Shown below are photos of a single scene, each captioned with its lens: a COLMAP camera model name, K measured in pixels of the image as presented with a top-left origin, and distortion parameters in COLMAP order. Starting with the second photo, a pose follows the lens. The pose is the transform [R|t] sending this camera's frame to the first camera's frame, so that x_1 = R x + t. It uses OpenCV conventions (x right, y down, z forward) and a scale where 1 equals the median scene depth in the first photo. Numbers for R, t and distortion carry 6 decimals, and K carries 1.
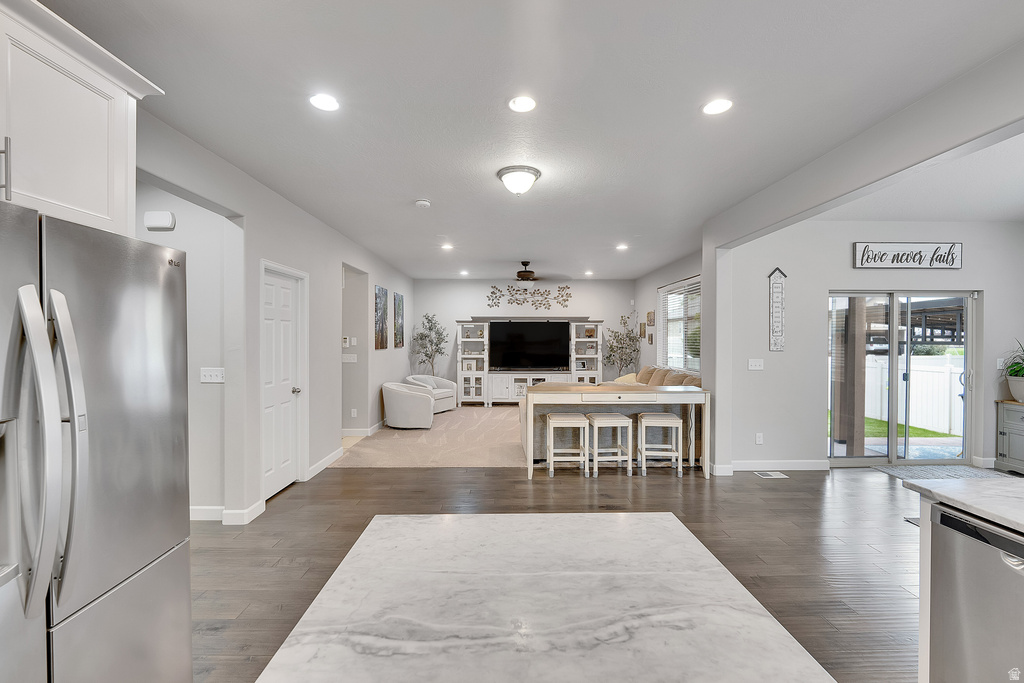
lens RADIAL K [[426.6, 0, 510.4], [0, 426.6, 340.0], [0, 0, 1]] dist [-0.010211, -0.000880]
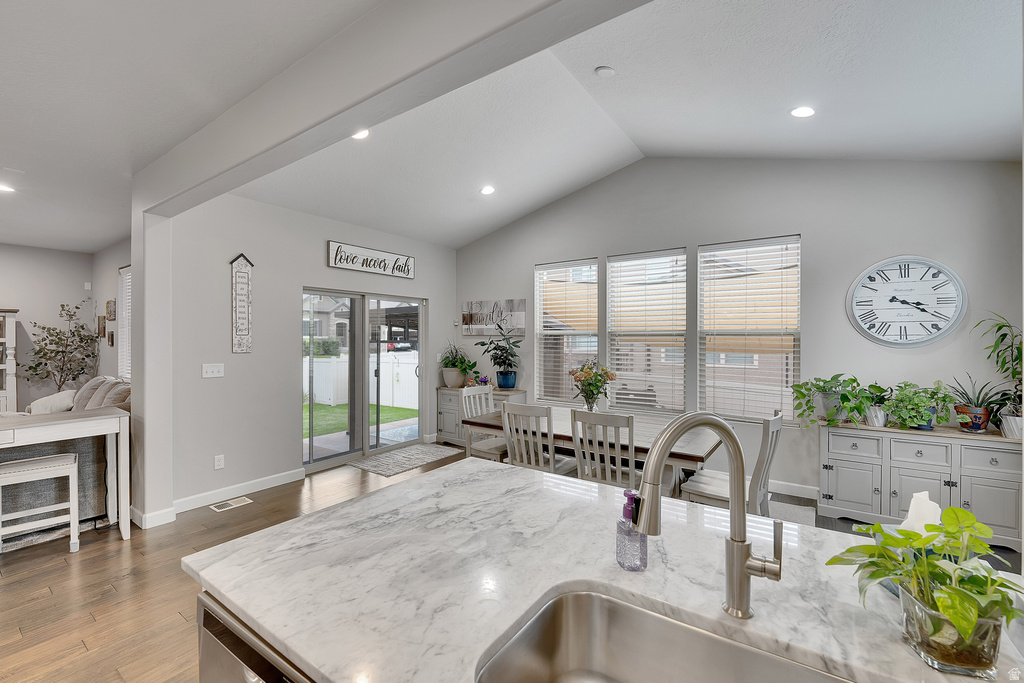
lens RADIAL K [[426.6, 0, 512.7], [0, 426.6, 340.2], [0, 0, 1]] dist [-0.010211, -0.000880]
pose [[0.578634, -0.003988, 0.815578, 0.253312], [0.003167, 0.999991, 0.002643, -0.000149], [-0.815581, 0.001054, 0.578642, 0.079240]]
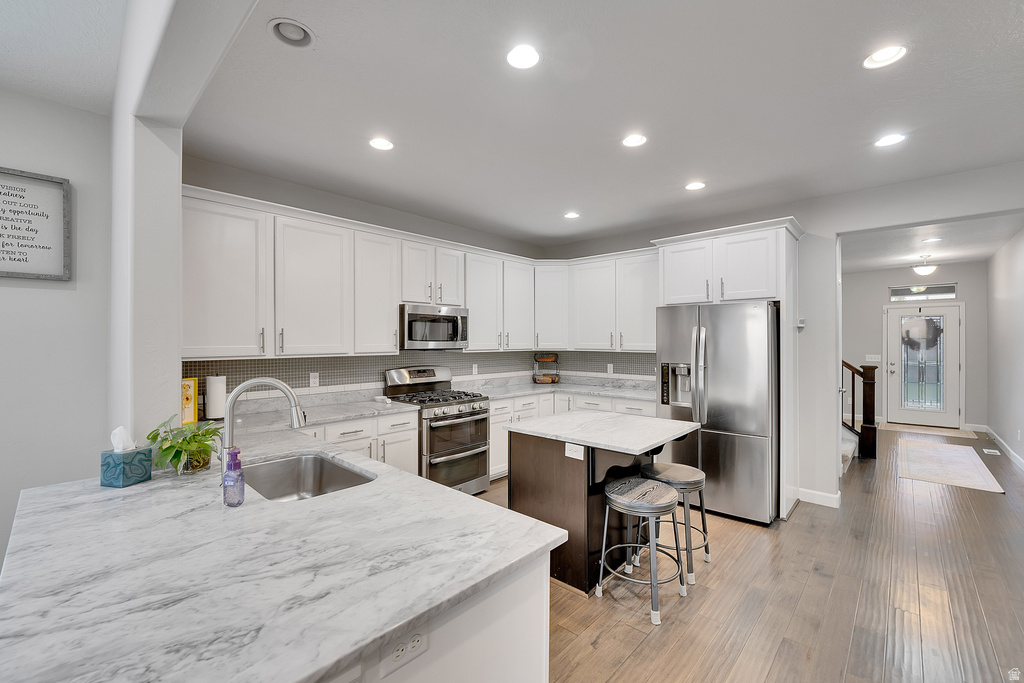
lens RADIAL K [[426.6, 0, 515.3], [0, 426.6, 341.6], [0, 0, 1]] dist [-0.010211, -0.000880]
pose [[-0.680743, 0.000981, -0.732522, 0.564314], [-0.003388, 0.999984, 0.004488, -0.002868], [0.732515, 0.005537, -0.680729, 0.530203]]
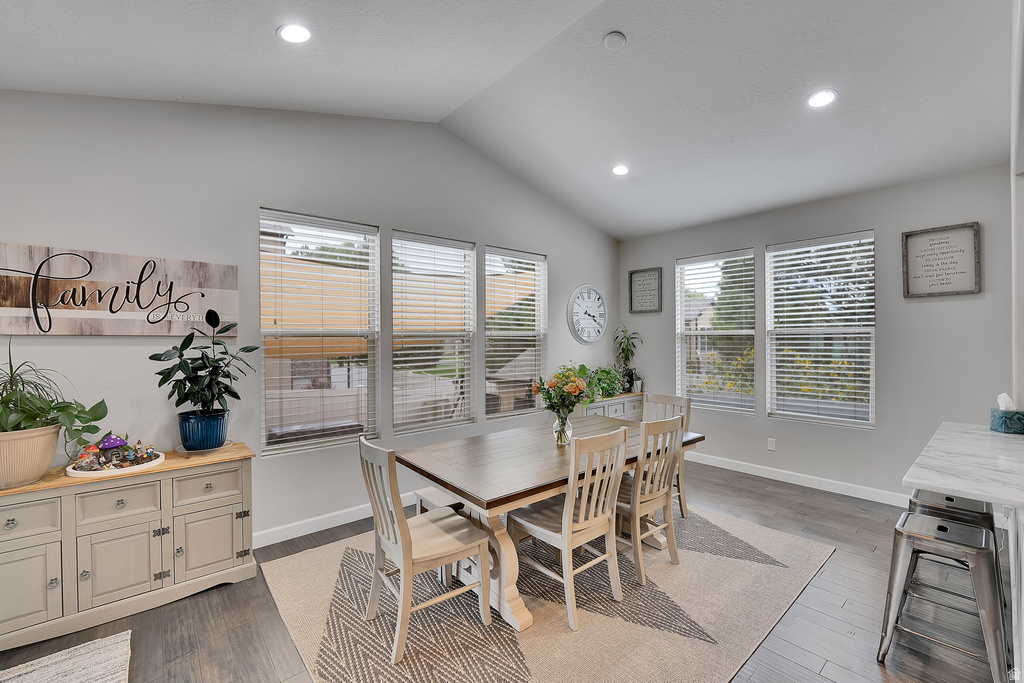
lens RADIAL K [[426.6, 0, 512.5], [0, 426.6, 339.9], [0, 0, 1]] dist [-0.010211, -0.000880]
pose [[-0.645419, 0.002896, 0.763823, 0.525489], [0.010985, 0.999925, 0.005491, -0.004405], [-0.763750, 0.011934, -0.645402, 0.856614]]
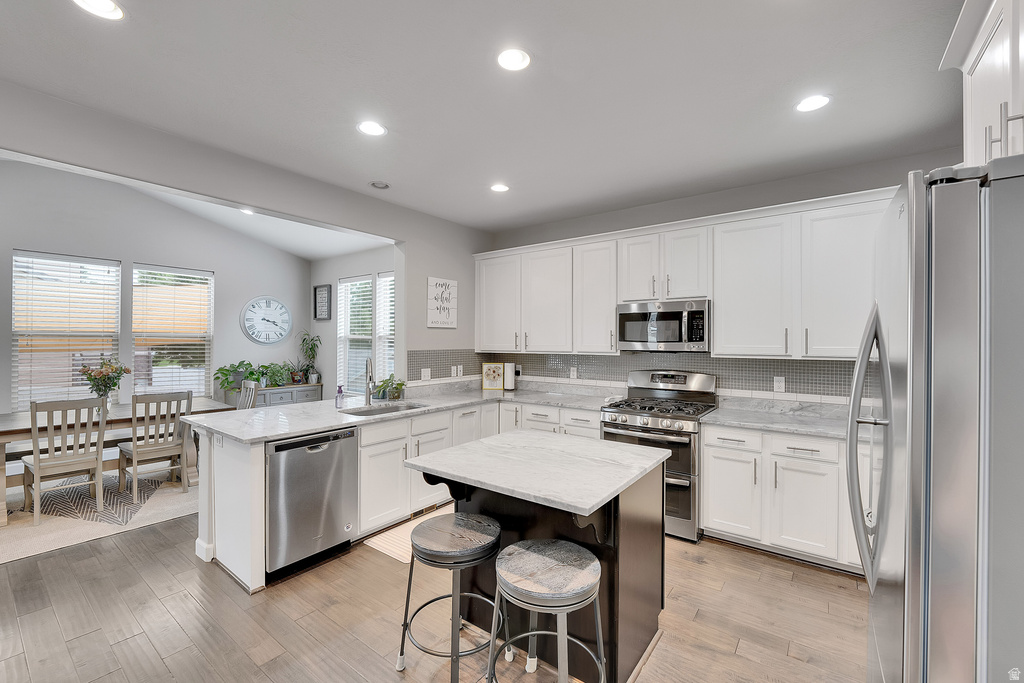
lens RADIAL K [[426.6, 0, 513.9], [0, 426.6, 340.9], [0, 0, 1]] dist [-0.010211, -0.000880]
pose [[-0.796368, -0.003635, 0.604802, -0.241020], [-0.003226, 0.999993, 0.001763, -0.001920], [-0.604804, -0.000548, -0.796374, 0.581800]]
